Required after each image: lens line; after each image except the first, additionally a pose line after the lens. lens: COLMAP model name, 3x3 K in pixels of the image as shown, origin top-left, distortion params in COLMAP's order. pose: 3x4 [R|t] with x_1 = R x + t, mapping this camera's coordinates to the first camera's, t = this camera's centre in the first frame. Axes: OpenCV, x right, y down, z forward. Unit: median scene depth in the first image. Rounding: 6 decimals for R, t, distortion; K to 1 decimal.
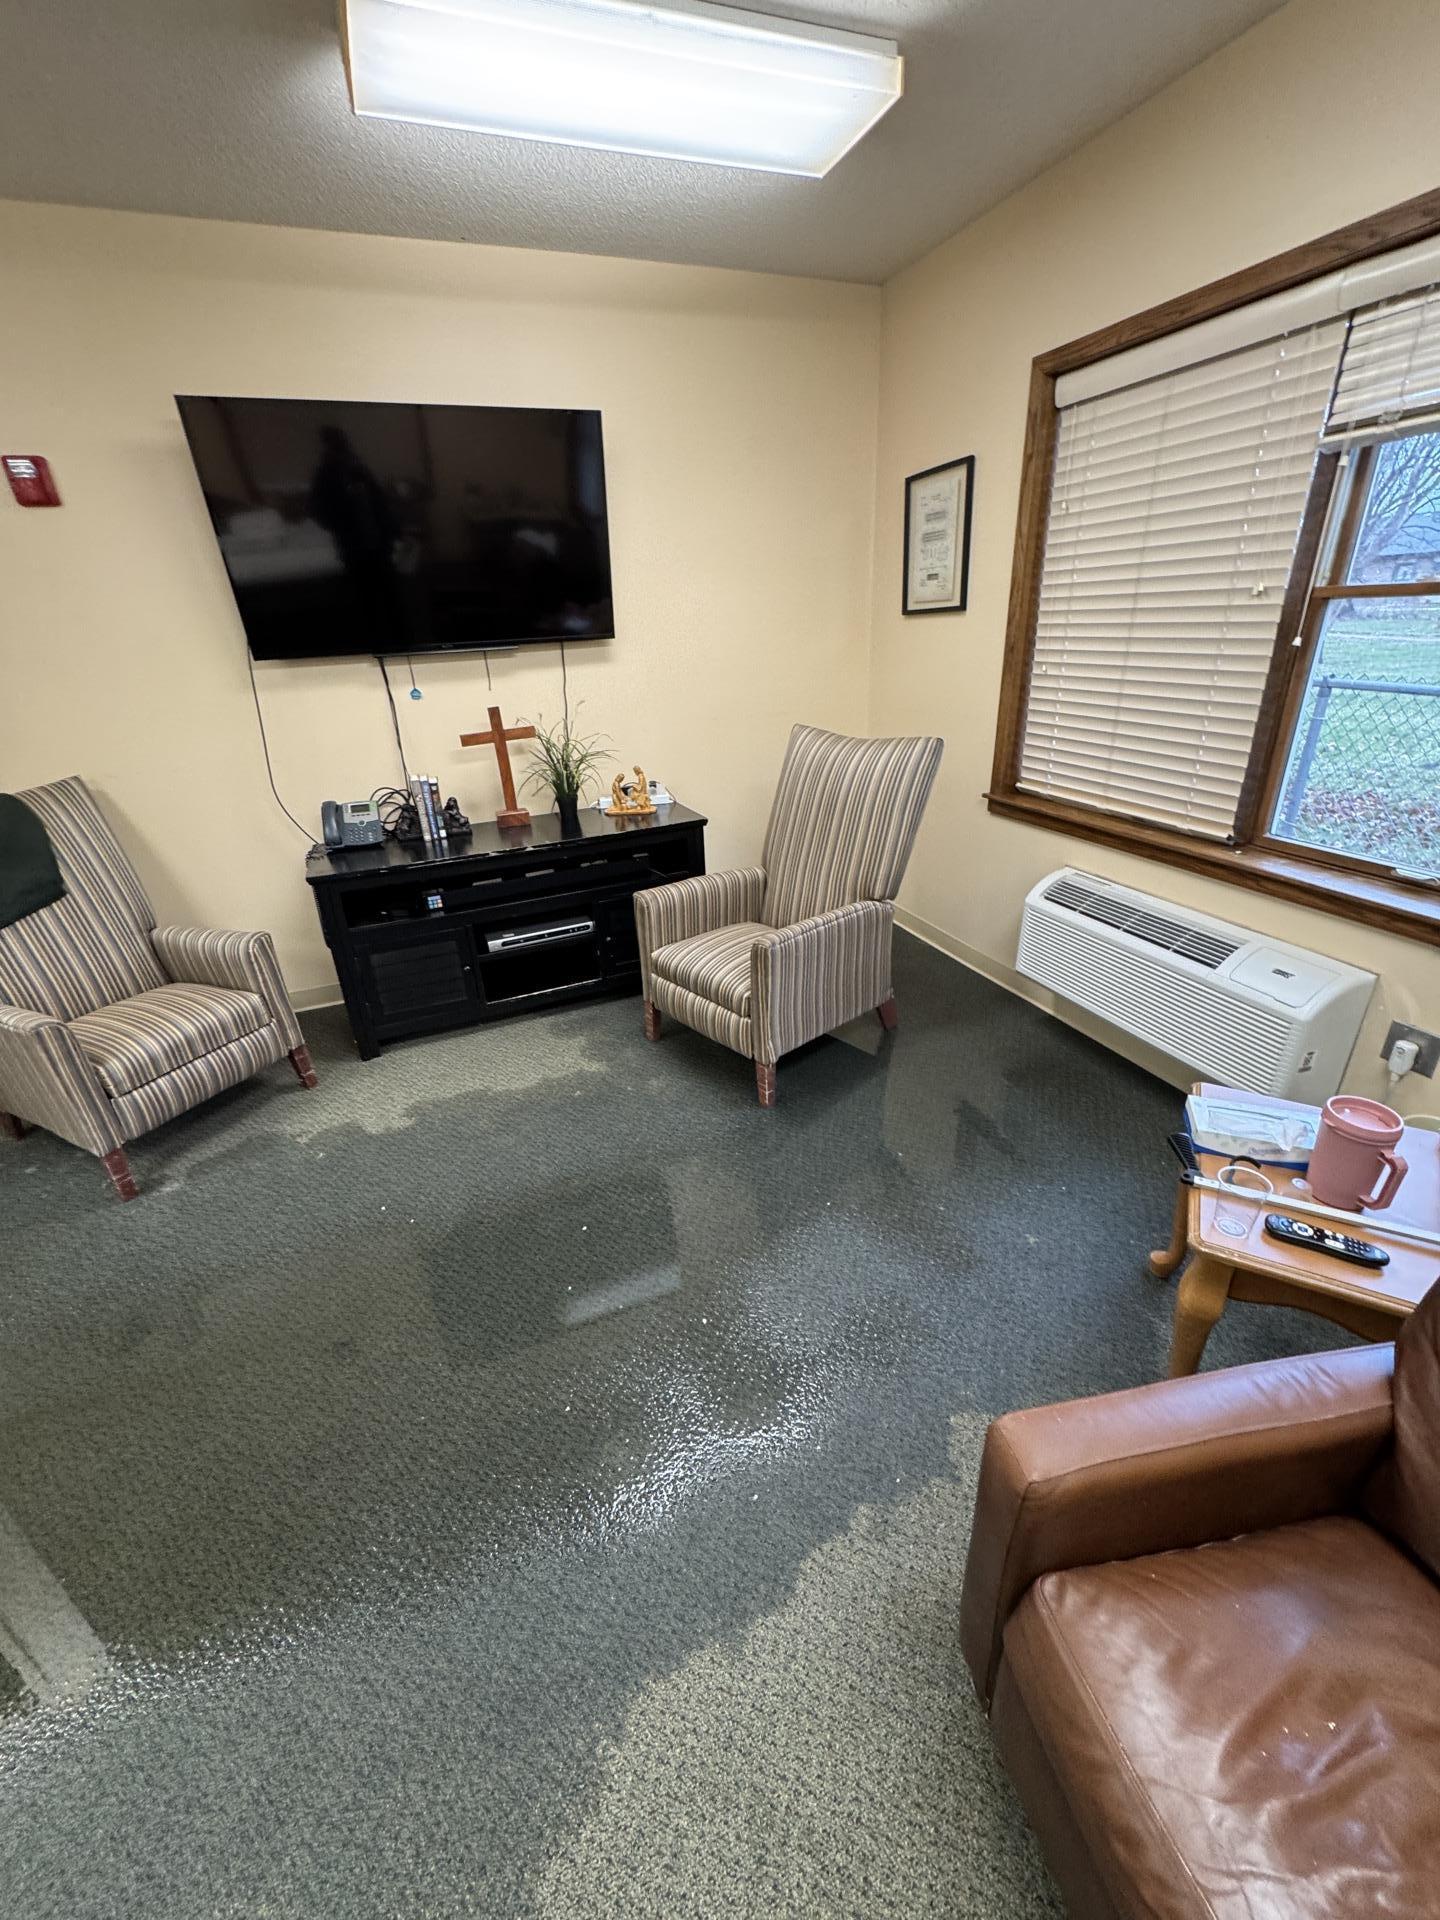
lens RADIAL K [[762.6, 0, 719.5], [0, 762.6, 967.8], [0, 0, 1]] dist [-0.002903, -0.000074]
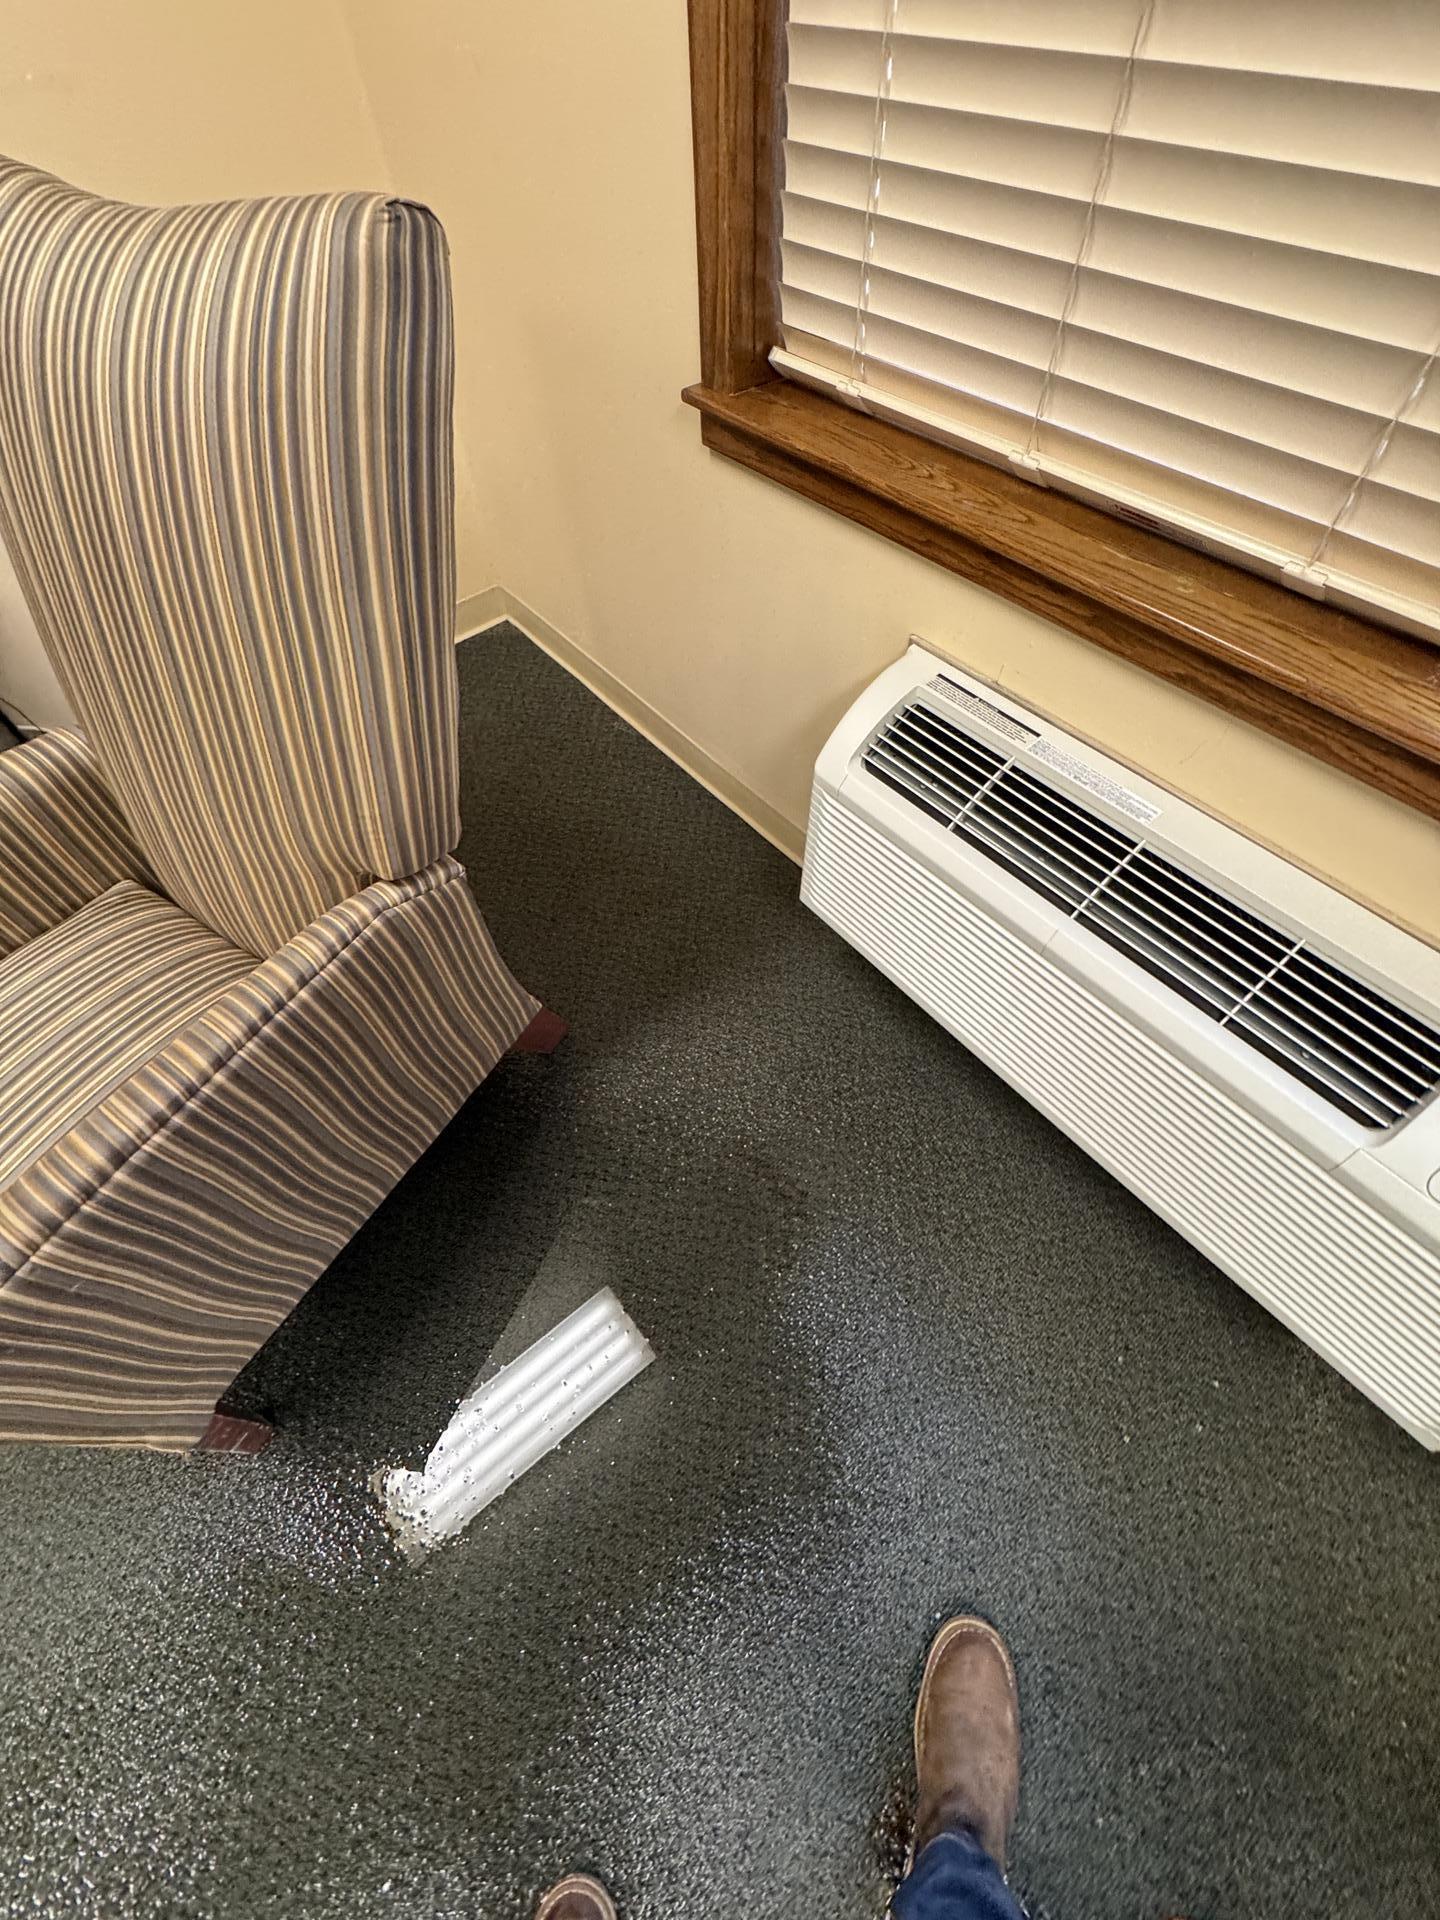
lens RADIAL K [[762.0, 0, 720.0], [0, 762.0, 960.0], [0, 0, 1]] dist [-0.003378, 0.000060]
pose [[0.951366, -0.239921, 0.193236, 0.237653], [0.109849, 0.850232, 0.514820, -0.188441], [-0.287812, -0.468555, 0.835237, 0.597337]]
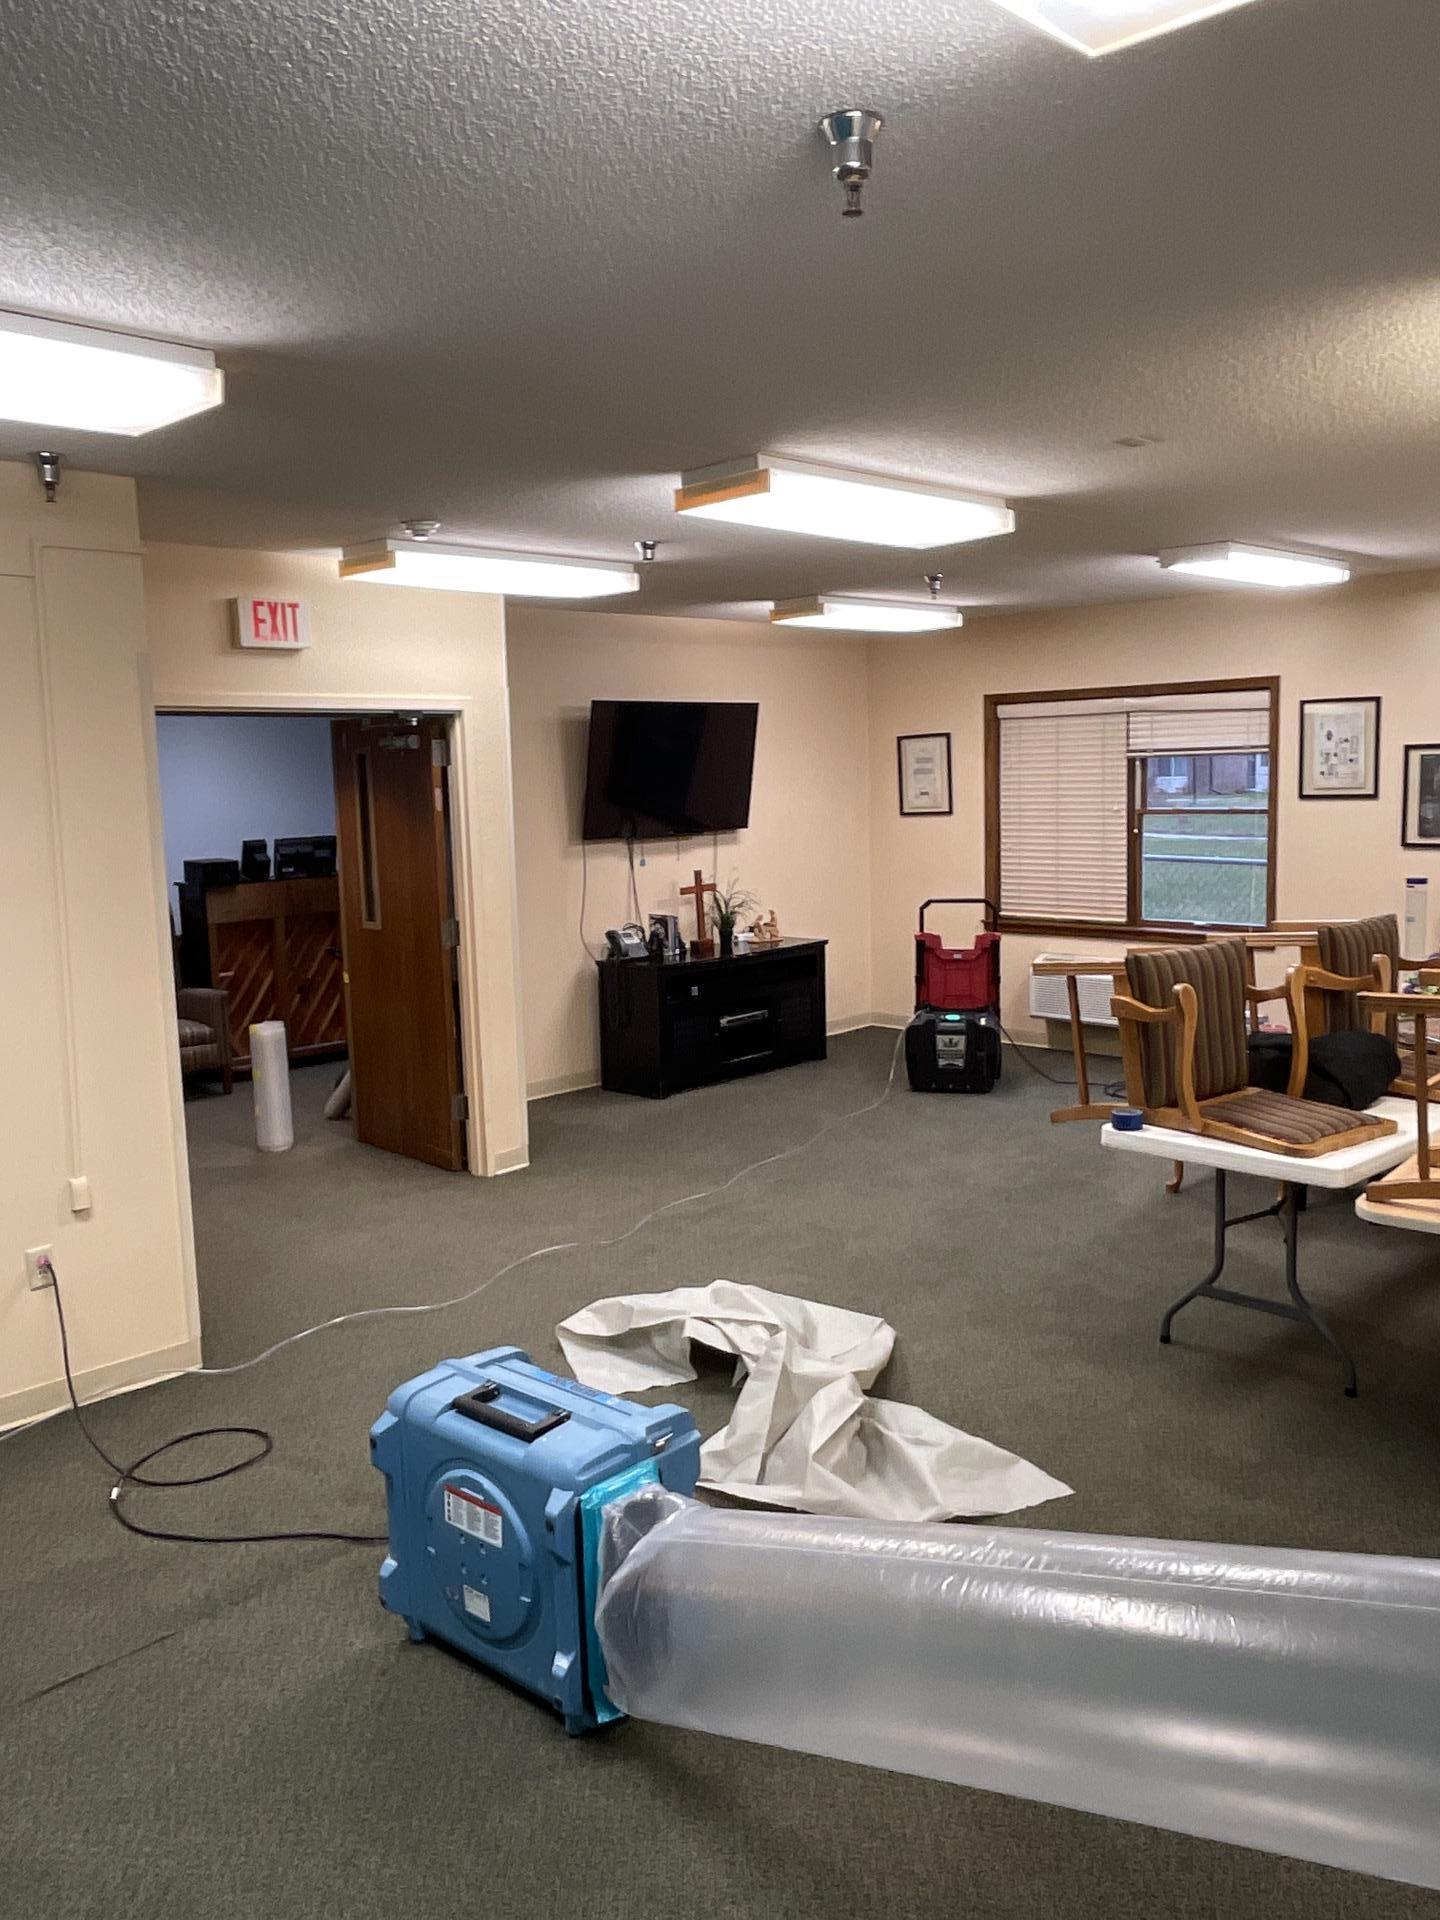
lens RADIAL K [[1542.3, 0, 744.5], [0, 1542.3, 968.8], [0, 0, 1]] dist [0.072669, -0.046726]
pose [[0.909030, -0.031785, 0.415516, -1.478111], [0.160428, 0.946932, -0.278537, 0.701611], [-0.384612, 0.319859, 0.865889, -1.602066]]
